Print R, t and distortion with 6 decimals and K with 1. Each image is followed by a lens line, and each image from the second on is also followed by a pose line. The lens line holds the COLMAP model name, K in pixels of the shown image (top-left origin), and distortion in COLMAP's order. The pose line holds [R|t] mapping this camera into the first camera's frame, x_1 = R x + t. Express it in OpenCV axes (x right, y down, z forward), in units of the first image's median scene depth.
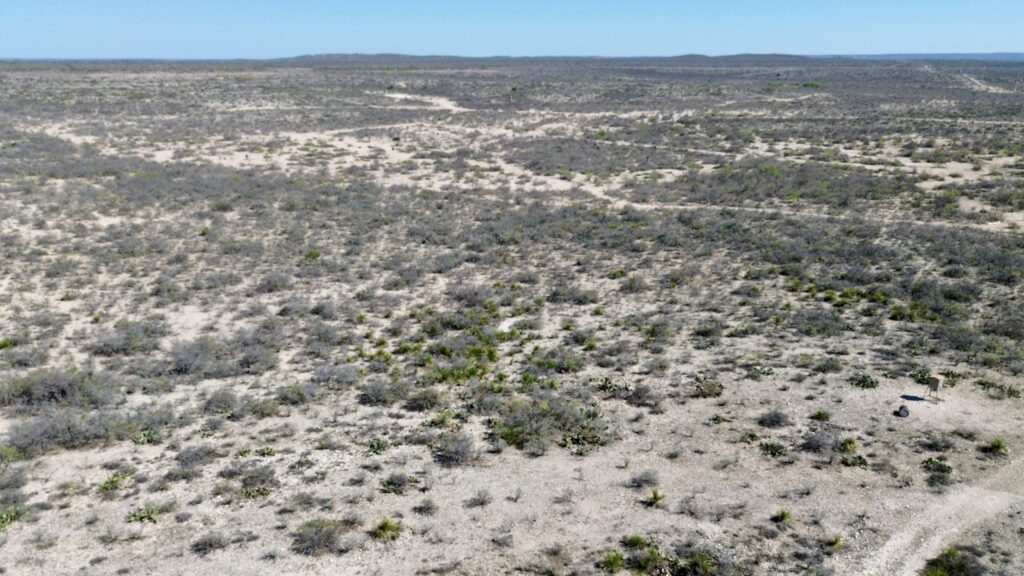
lens RADIAL K [[726.1, 0, 512.0], [0, 726.1, 288.0], [0, 0, 1]] dist [0.054787, -0.058913]
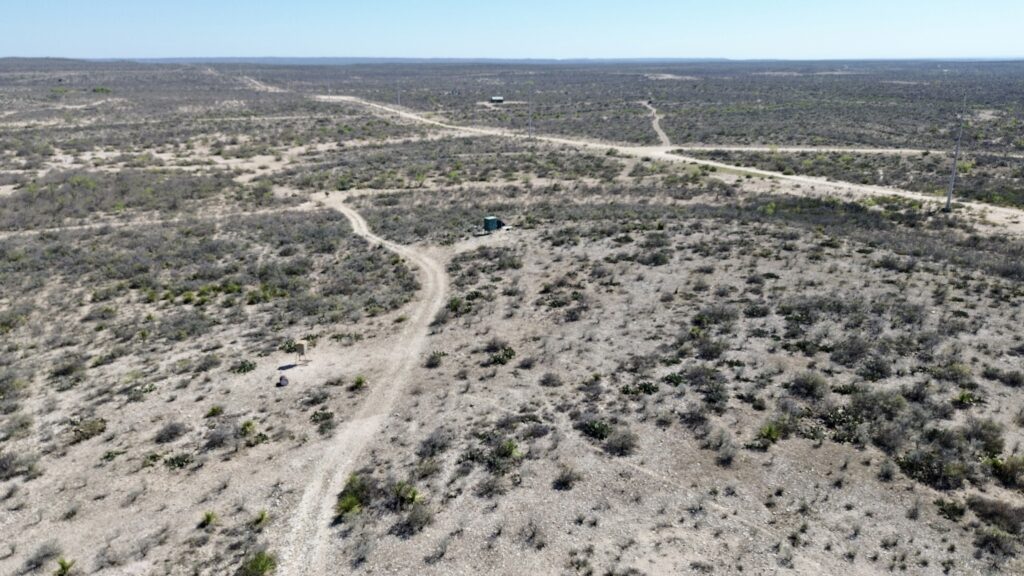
lens RADIAL K [[725.1, 0, 509.7], [0, 725.1, 289.5], [0, 0, 1]] dist [0.048804, -0.052866]
pose [[0.645176, -0.234910, 0.727025, -0.005918], [0.236384, 0.966245, 0.102434, 0.001154], [-0.726548, 0.105769, 0.678927, -0.003707]]
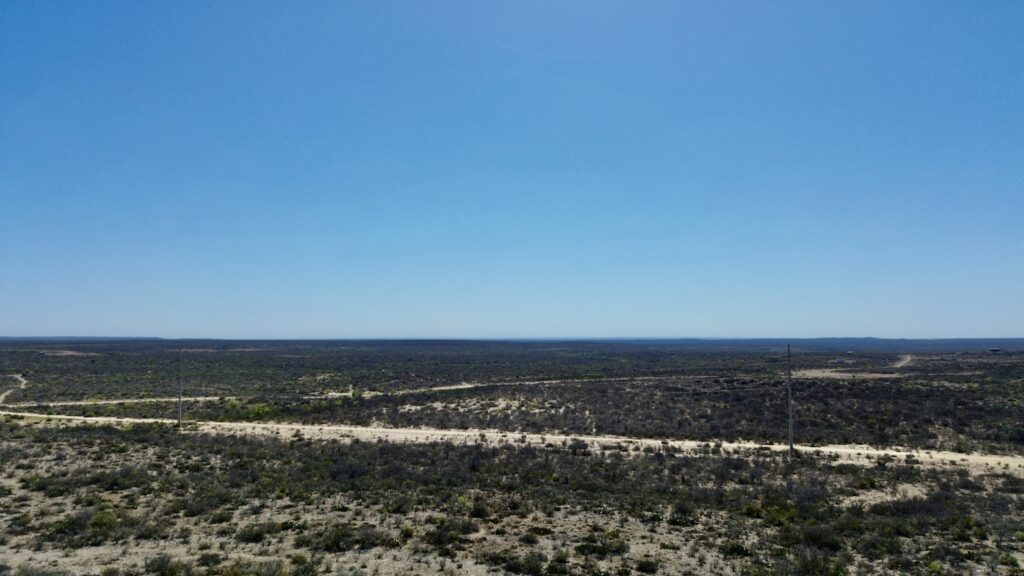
lens RADIAL K [[725.1, 0, 509.7], [0, 725.1, 289.5], [0, 0, 1]] dist [0.048804, -0.052866]
pose [[-0.015689, 0.064027, 0.997825, -0.428795], [0.301552, 0.951784, -0.056331, 0.197824], [-0.953321, 0.300012, -0.034240, -0.526410]]
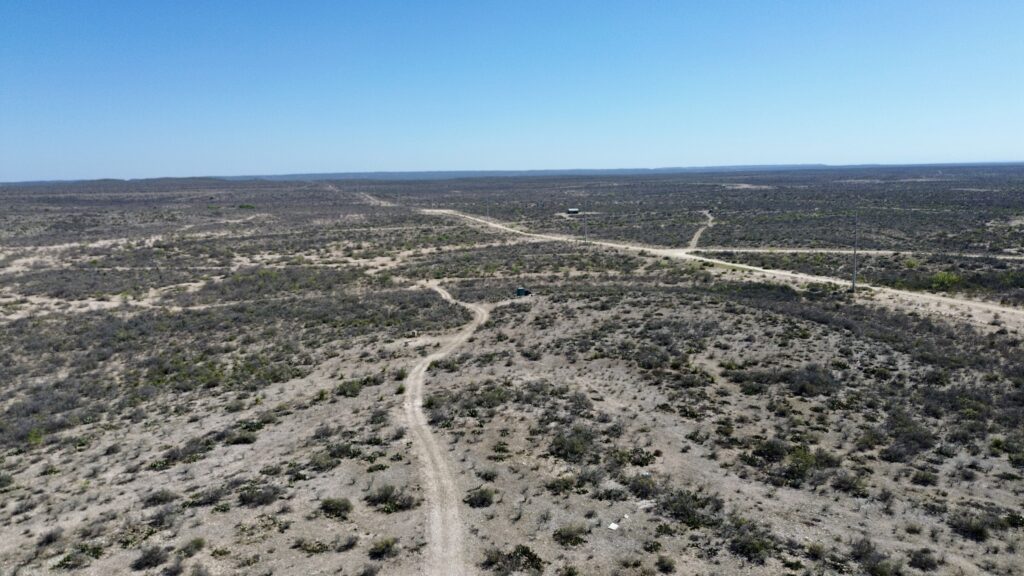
lens RADIAL K [[725.1, 0, 509.7], [0, 725.1, 289.5], [0, 0, 1]] dist [0.048804, -0.052866]
pose [[0.737995, -0.126457, 0.662852, -0.365717], [0.226003, 0.971874, -0.066213, 0.097579], [-0.635835, 0.198672, 0.745817, -0.494131]]
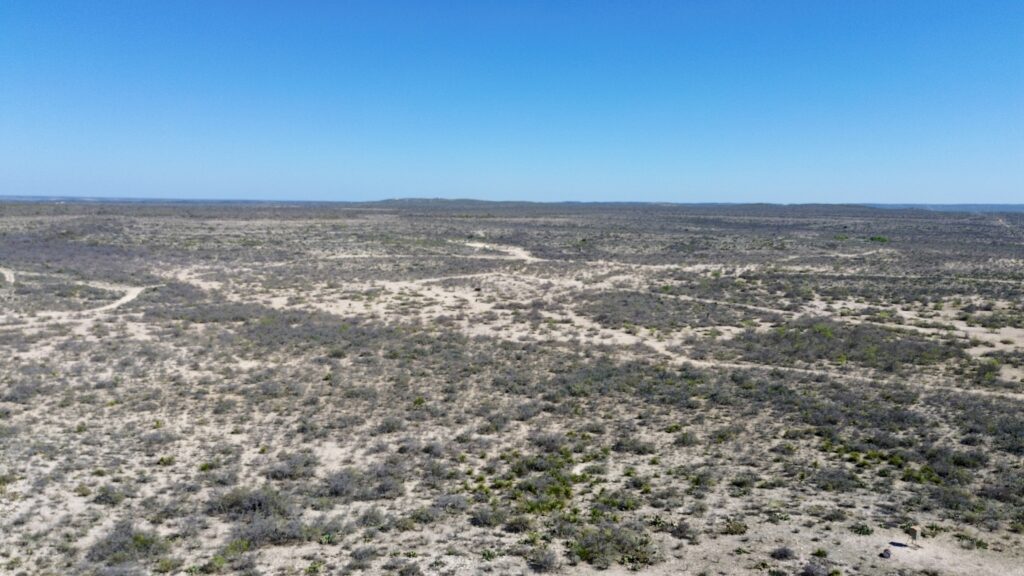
lens RADIAL K [[726.1, 0, 512.0], [0, 726.1, 288.0], [0, 0, 1]] dist [0.054787, -0.058913]
pose [[0.995362, 0.023390, -0.093311, -0.007554], [-0.040321, 0.982113, -0.183926, -0.012023], [0.087340, 0.186835, 0.978501, -0.179544]]
